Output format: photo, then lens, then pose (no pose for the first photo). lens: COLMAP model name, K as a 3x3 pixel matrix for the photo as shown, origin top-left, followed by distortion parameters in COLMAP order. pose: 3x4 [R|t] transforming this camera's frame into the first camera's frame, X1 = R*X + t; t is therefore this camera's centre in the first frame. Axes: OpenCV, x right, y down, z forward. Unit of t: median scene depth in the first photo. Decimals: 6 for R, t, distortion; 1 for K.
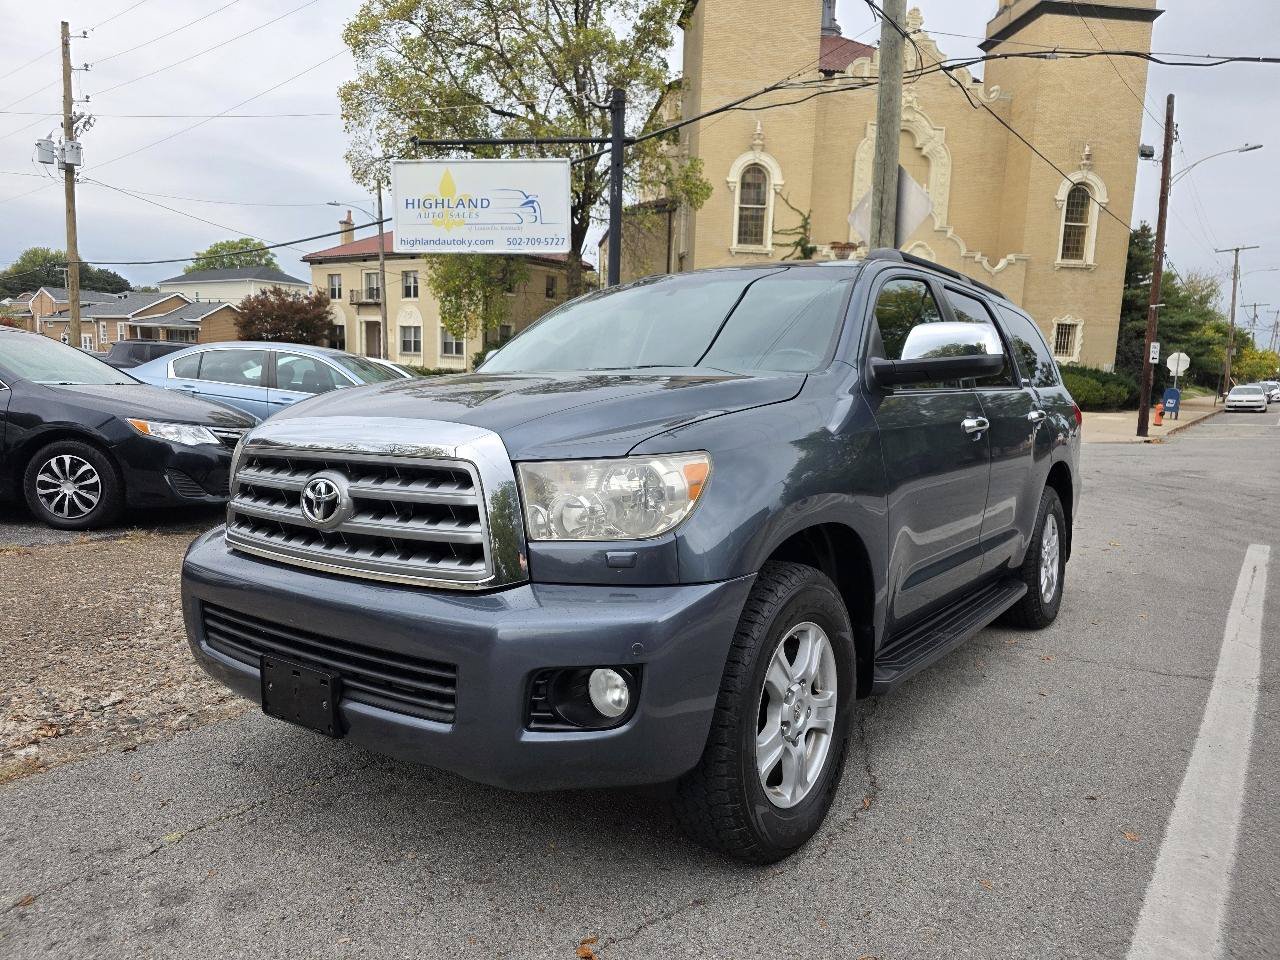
lens RADIAL K [[861.1, 0, 633.7], [0, 861.1, 479.7], [0, 0, 1]] dist [0.038065, -0.025423]
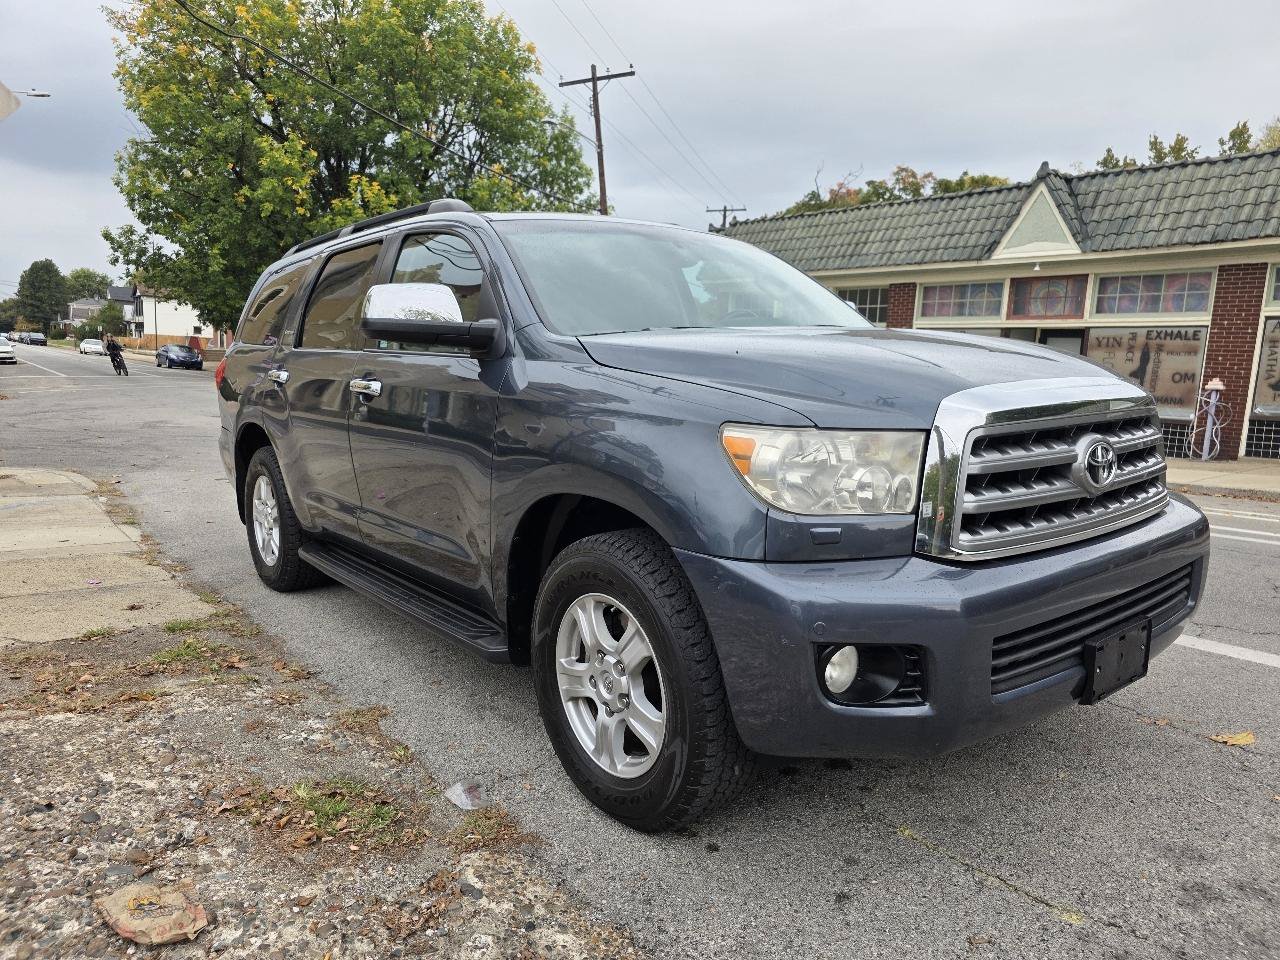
lens RADIAL K [[861.1, 0, 635.4], [0, 861.1, 481.3], [0, 0, 1]] dist [0.038065, -0.025423]
pose [[0.254087, -0.147951, 0.955798, -0.086748], [0.092521, 0.987417, 0.128249, -0.007963], [-0.962746, 0.055844, 0.264578, 0.074951]]
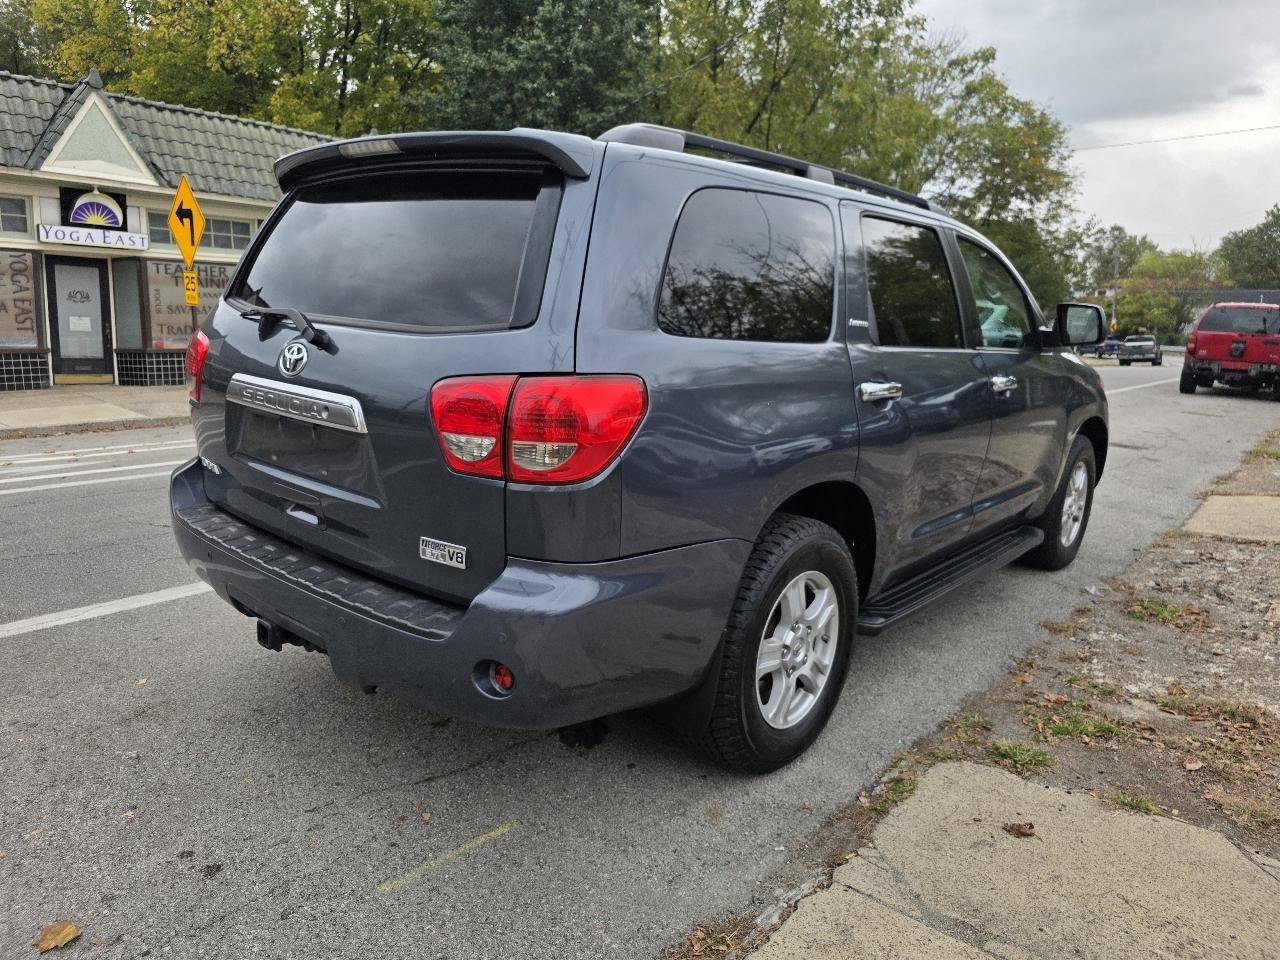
lens RADIAL K [[861.1, 0, 632.1], [0, 861.1, 470.0], [0, 0, 1]] dist [0.038065, -0.025423]
pose [[-0.995512, -0.068311, 0.065496, 0.030617], [-0.047425, 0.959007, 0.279385, -0.025240], [-0.081897, 0.275025, -0.957943, 0.227703]]
